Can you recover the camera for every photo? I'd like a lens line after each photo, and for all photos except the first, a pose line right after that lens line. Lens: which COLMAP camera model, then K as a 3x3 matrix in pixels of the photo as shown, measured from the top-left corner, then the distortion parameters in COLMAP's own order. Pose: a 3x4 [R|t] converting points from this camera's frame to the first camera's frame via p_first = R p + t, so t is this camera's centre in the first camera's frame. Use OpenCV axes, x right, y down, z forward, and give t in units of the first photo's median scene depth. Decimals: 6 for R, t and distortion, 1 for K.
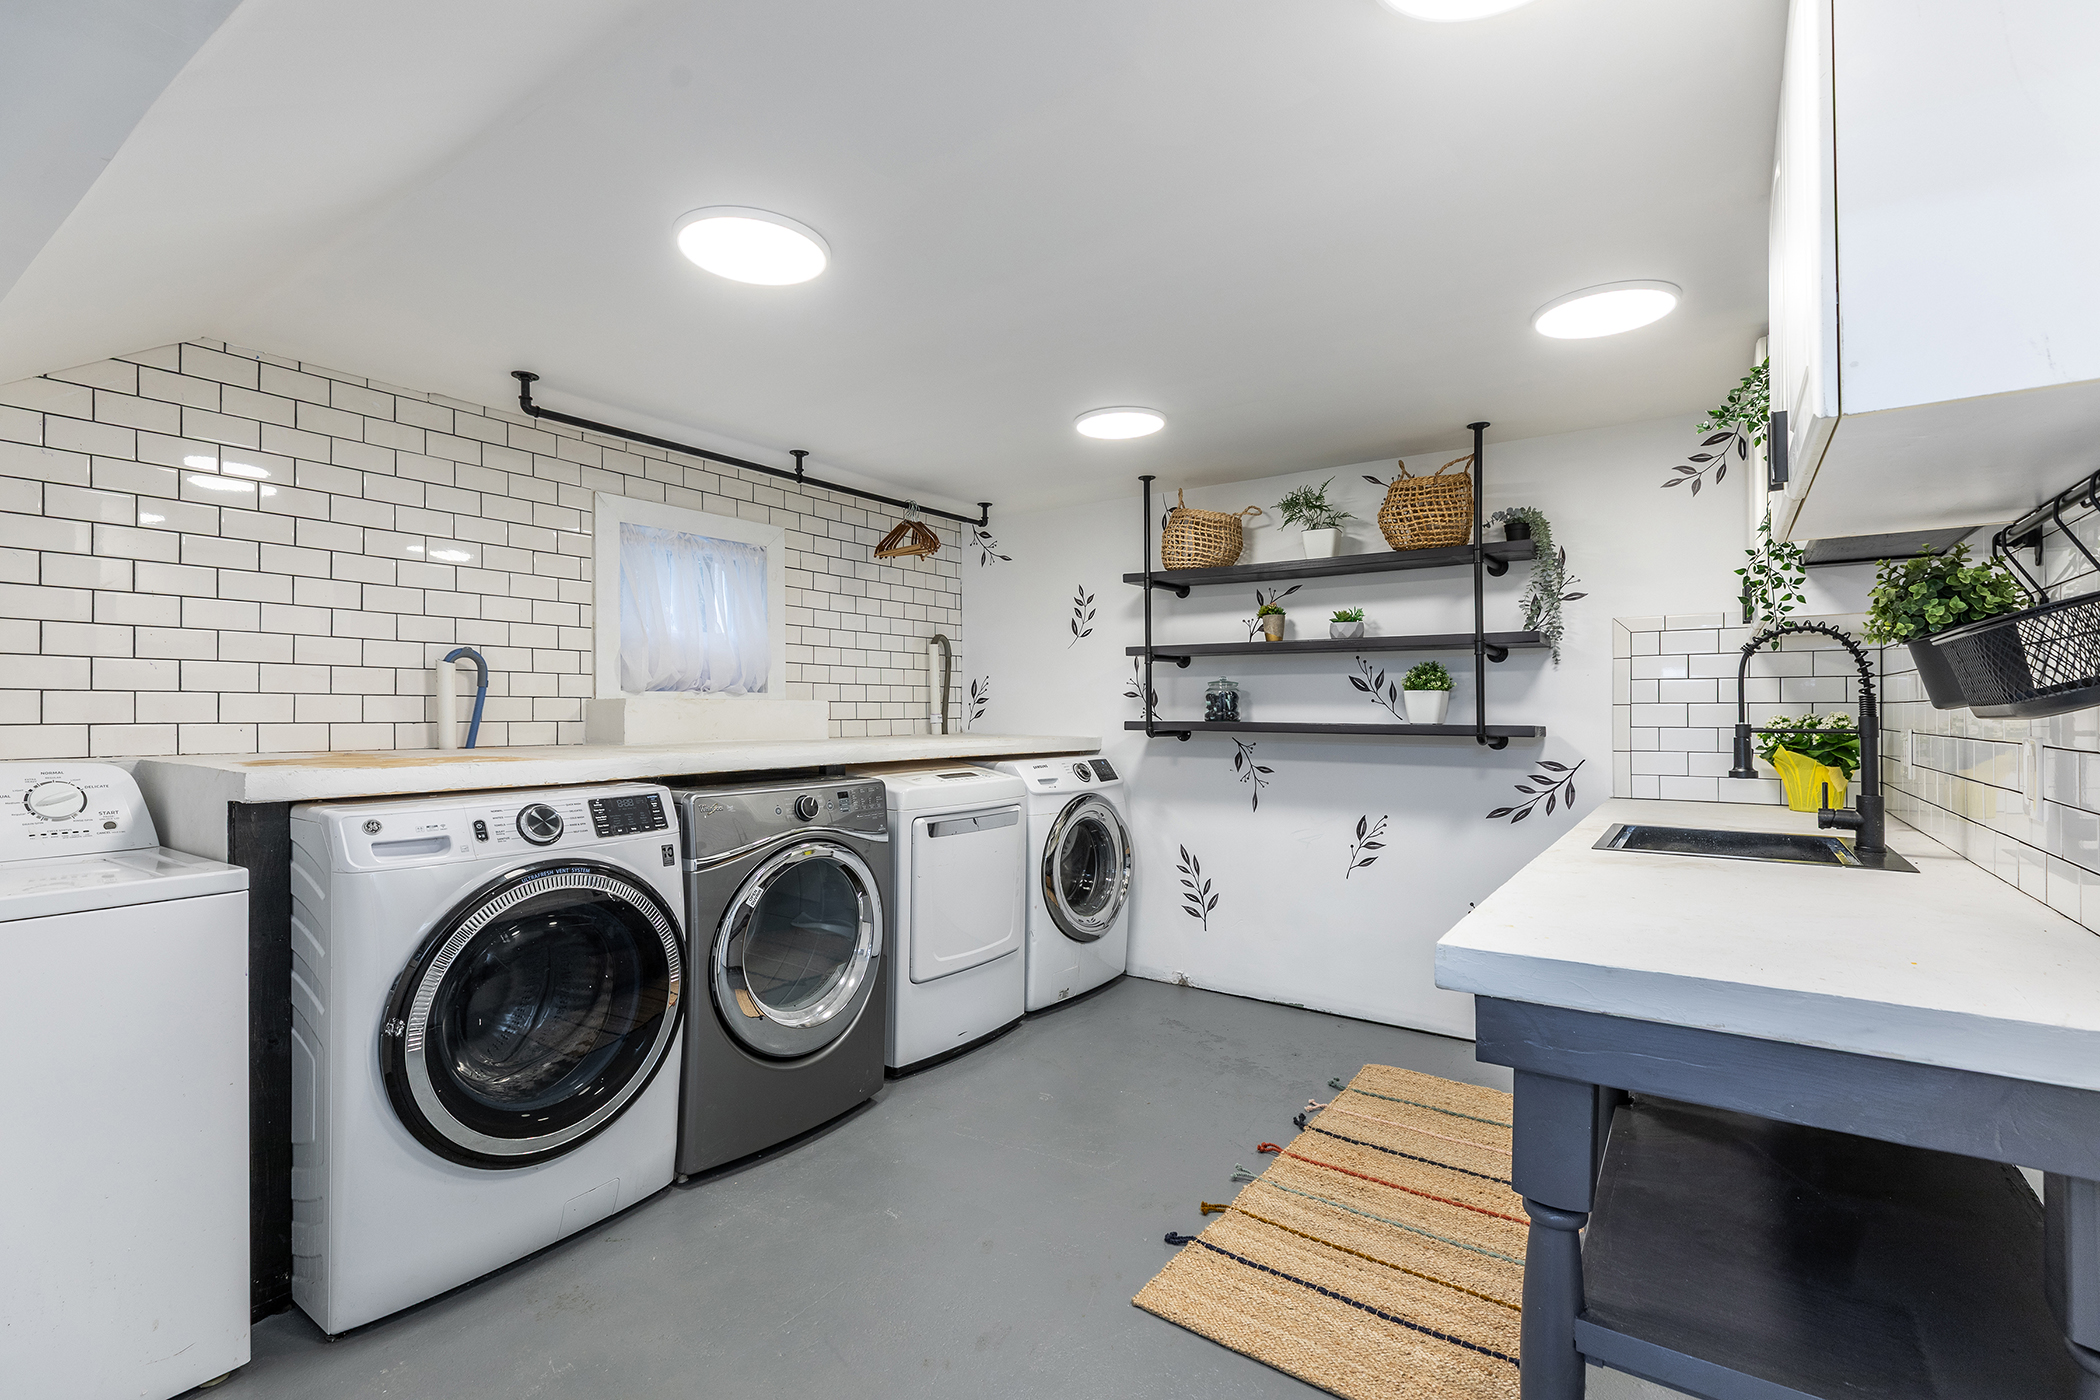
lens RADIAL K [[941.6, 0, 1017.9], [0, 941.6, 708.2], [0, 0, 1]] dist [0.022920, -0.004972]
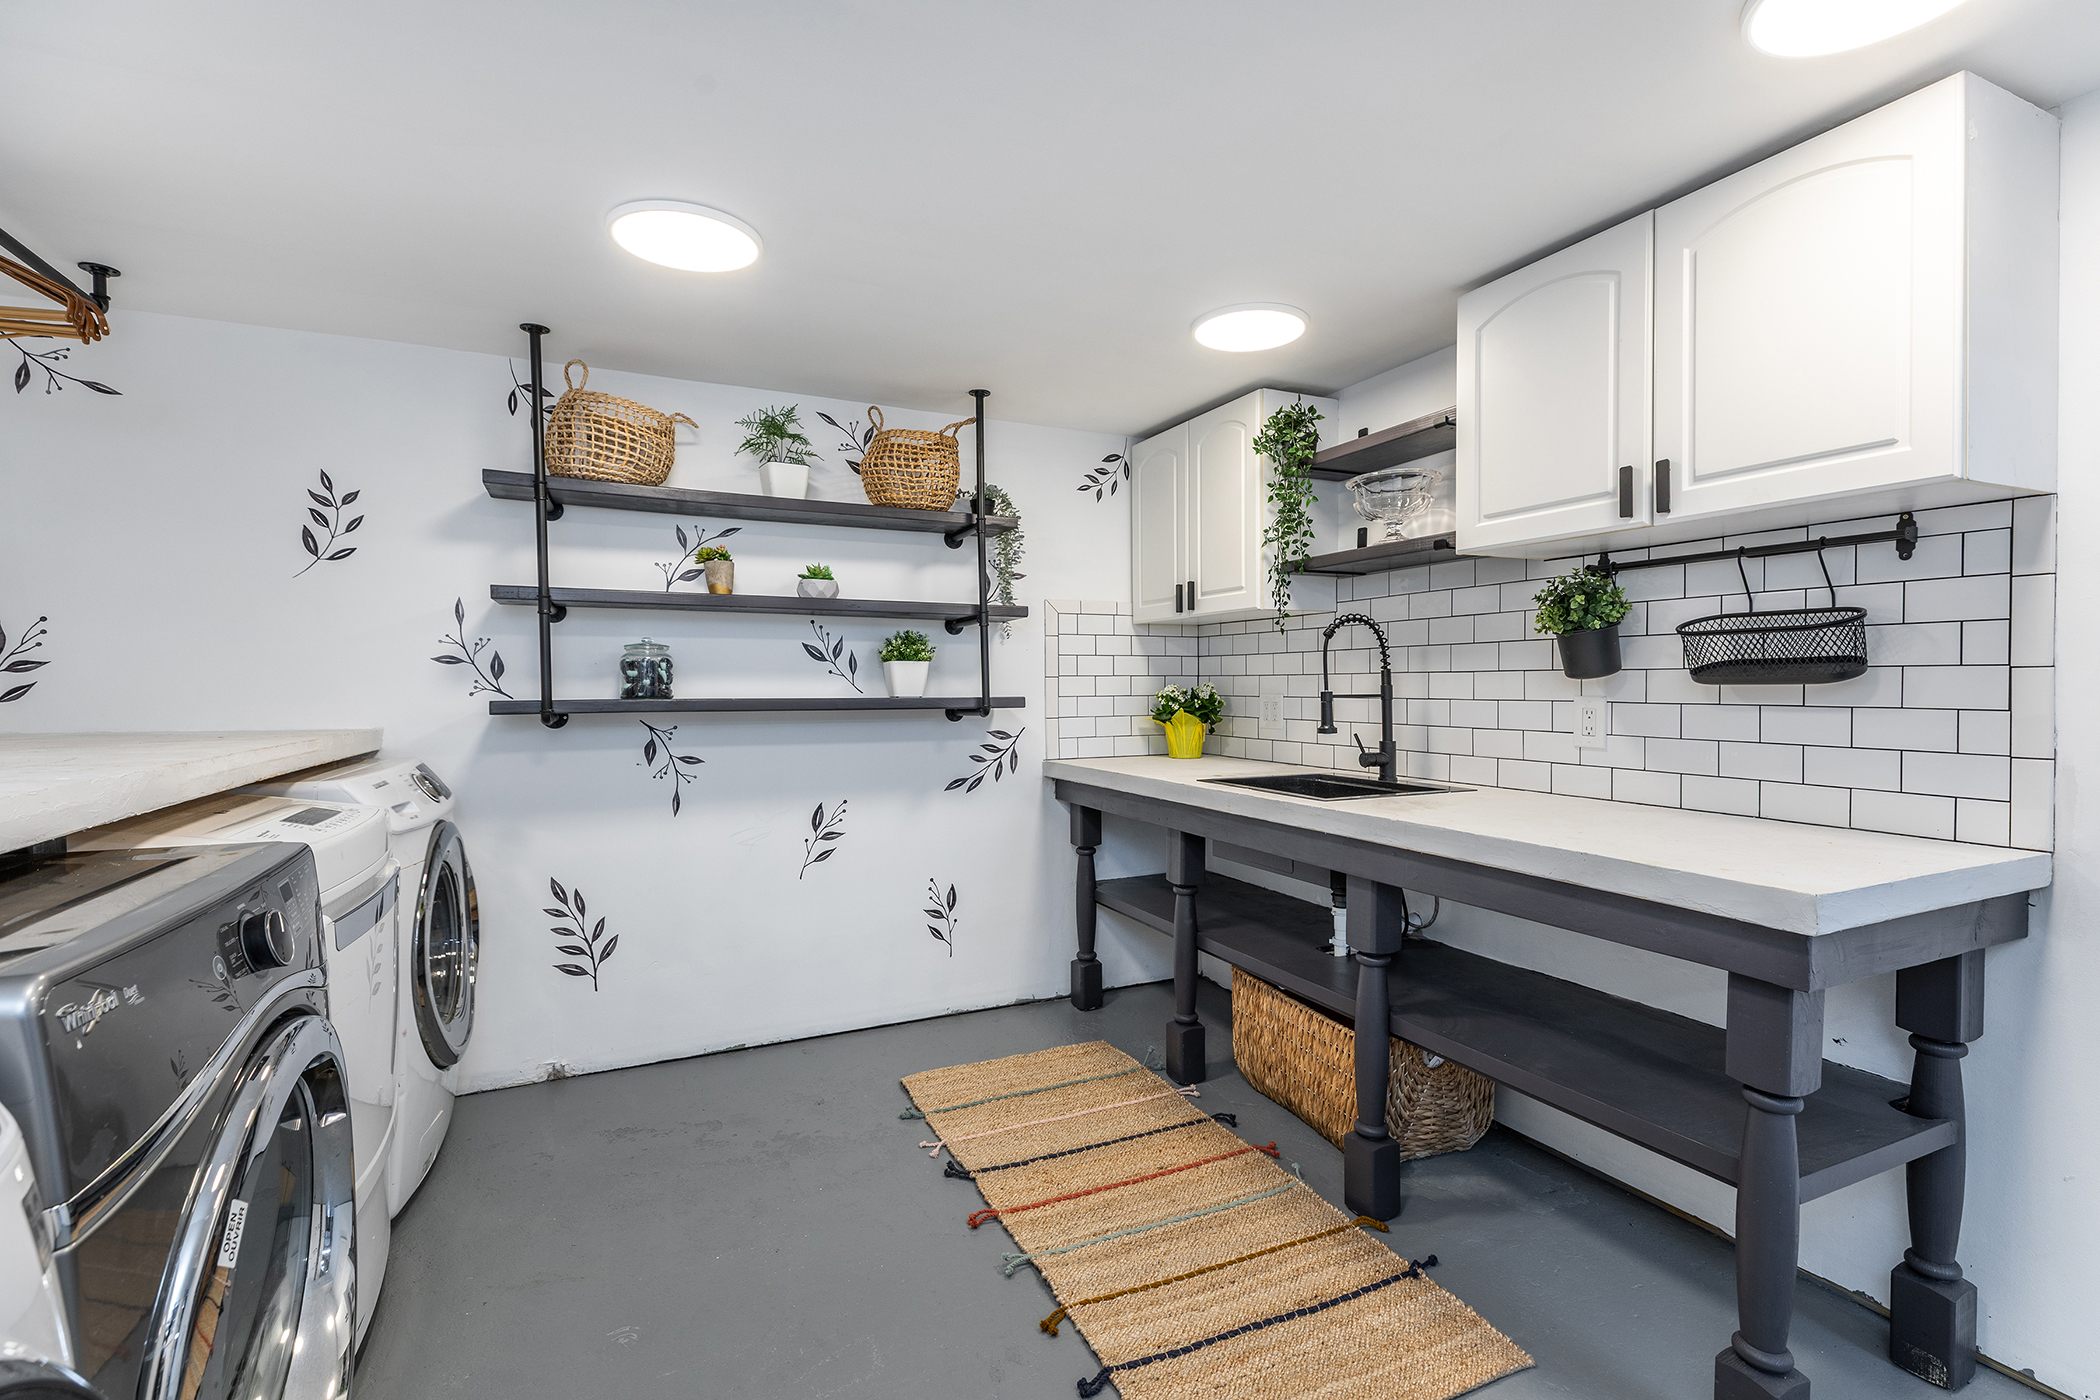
lens RADIAL K [[941.6, 0, 1050.4], [0, 941.6, 697.9], [0, 0, 1]] dist [0.022920, -0.004972]
pose [[0.483468, -0.016222, 0.875212, -0.293959], [0.002145, 0.999847, 0.017347, 0.001560], [-0.875359, -0.006510, 0.483429, 0.394513]]
